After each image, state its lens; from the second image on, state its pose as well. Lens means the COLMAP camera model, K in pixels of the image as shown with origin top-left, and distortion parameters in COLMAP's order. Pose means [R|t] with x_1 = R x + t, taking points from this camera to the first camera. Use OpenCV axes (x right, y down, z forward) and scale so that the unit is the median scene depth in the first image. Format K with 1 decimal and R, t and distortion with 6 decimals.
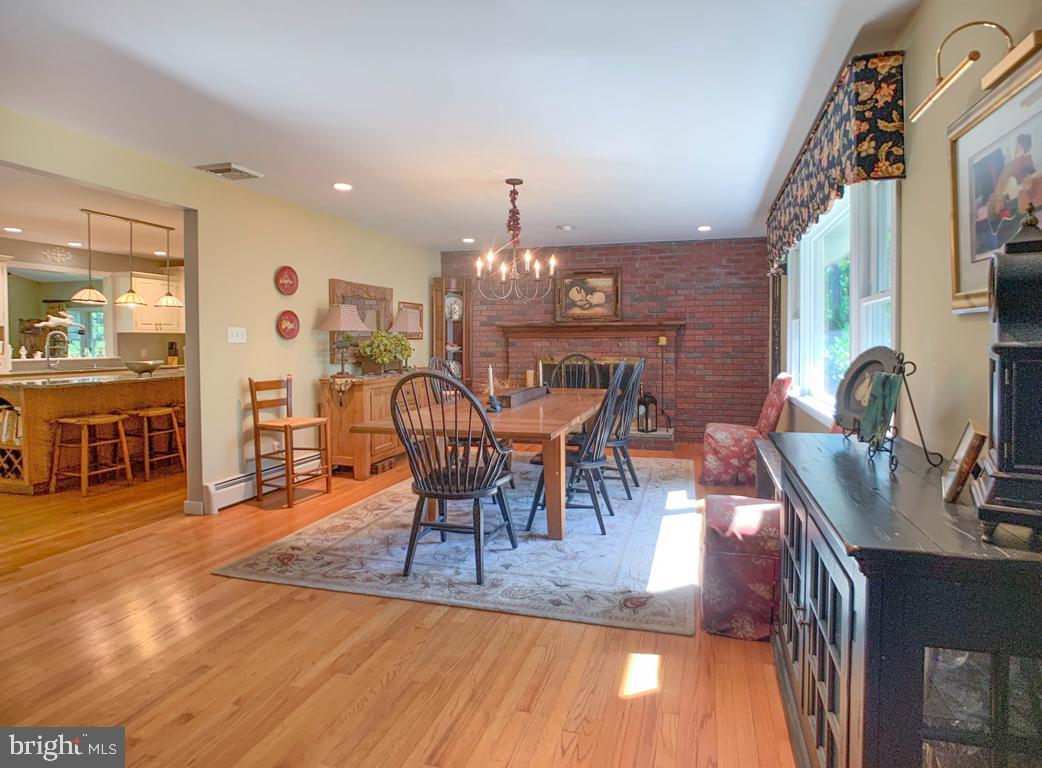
lens RADIAL K [[563.7, 0, 542.4], [0, 563.7, 353.9], [0, 0, 1]] dist [-0.018476, -0.000372]
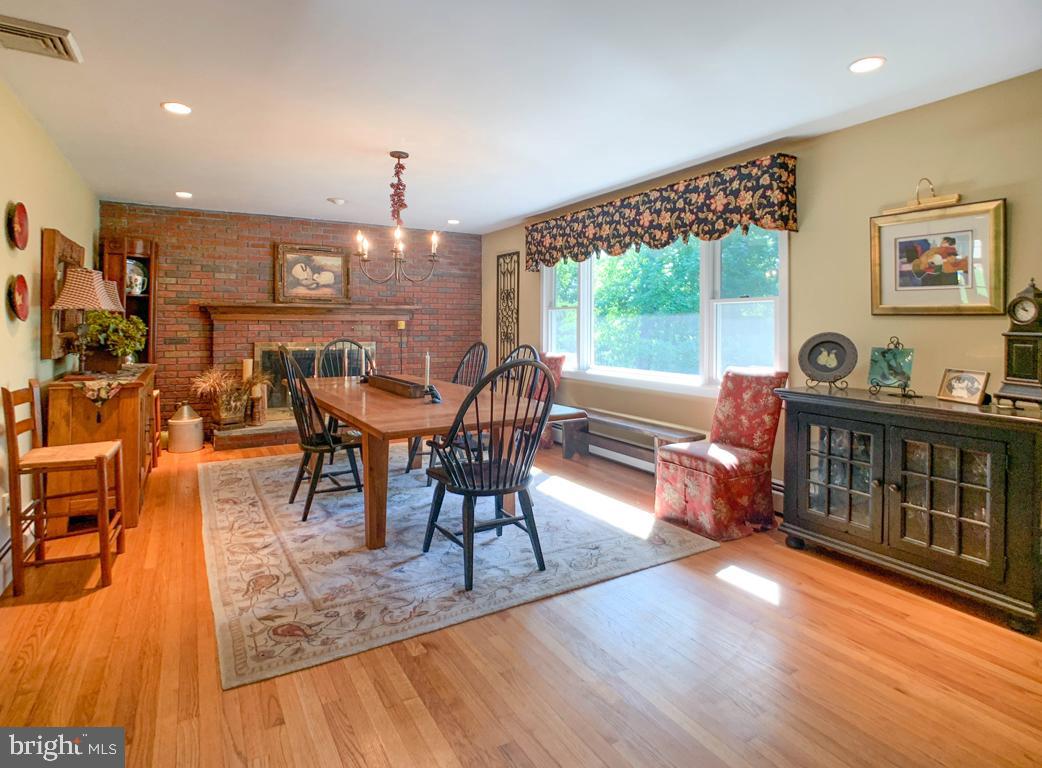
lens RADIAL K [[570.3, 0, 520.9], [0, 570.3, 322.3], [0, 0, 1]] dist [-0.017644, 0.000573]
pose [[0.695254, 0.008442, 0.718715, -0.489609], [0.008817, 0.999756, -0.020273, -0.006948], [-0.718710, 0.020432, 0.695010, 0.176656]]
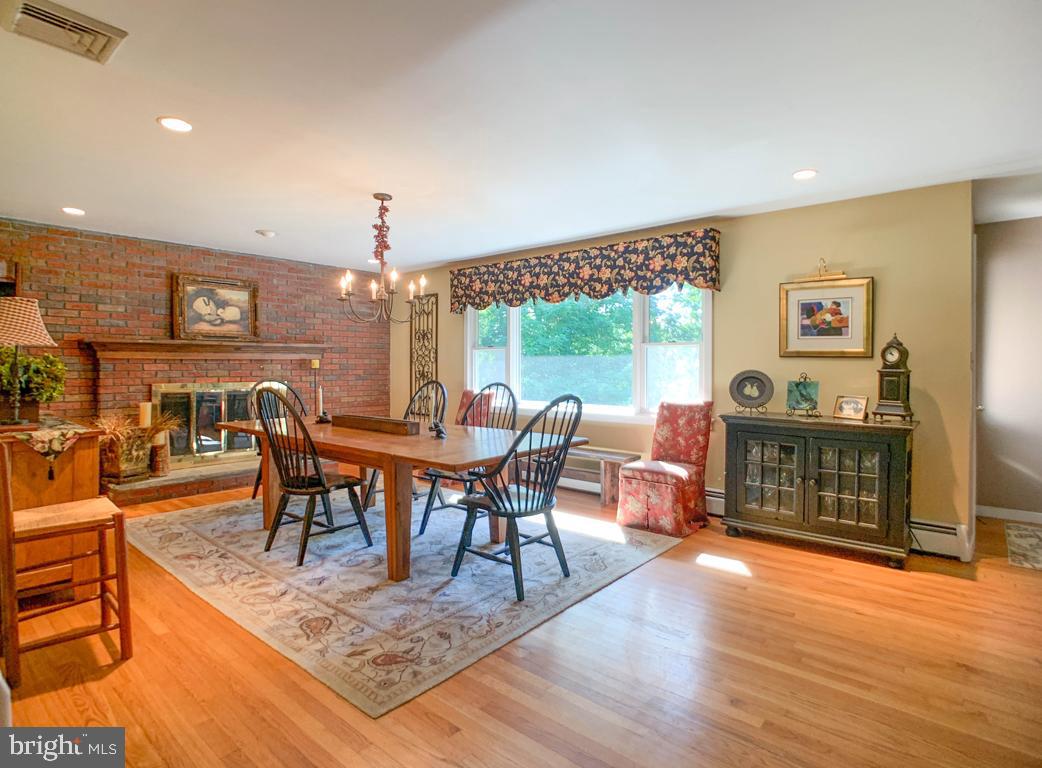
lens RADIAL K [[546.4, 0, 543.6], [0, 546.4, 368.1], [0, 0, 1]] dist [-0.013961, -0.000648]
pose [[0.406837, -0.002661, 0.913497, -0.651560], [0.013646, 0.999902, -0.003164, -0.010019], [-0.913399, 0.013753, 0.406833, 0.326402]]
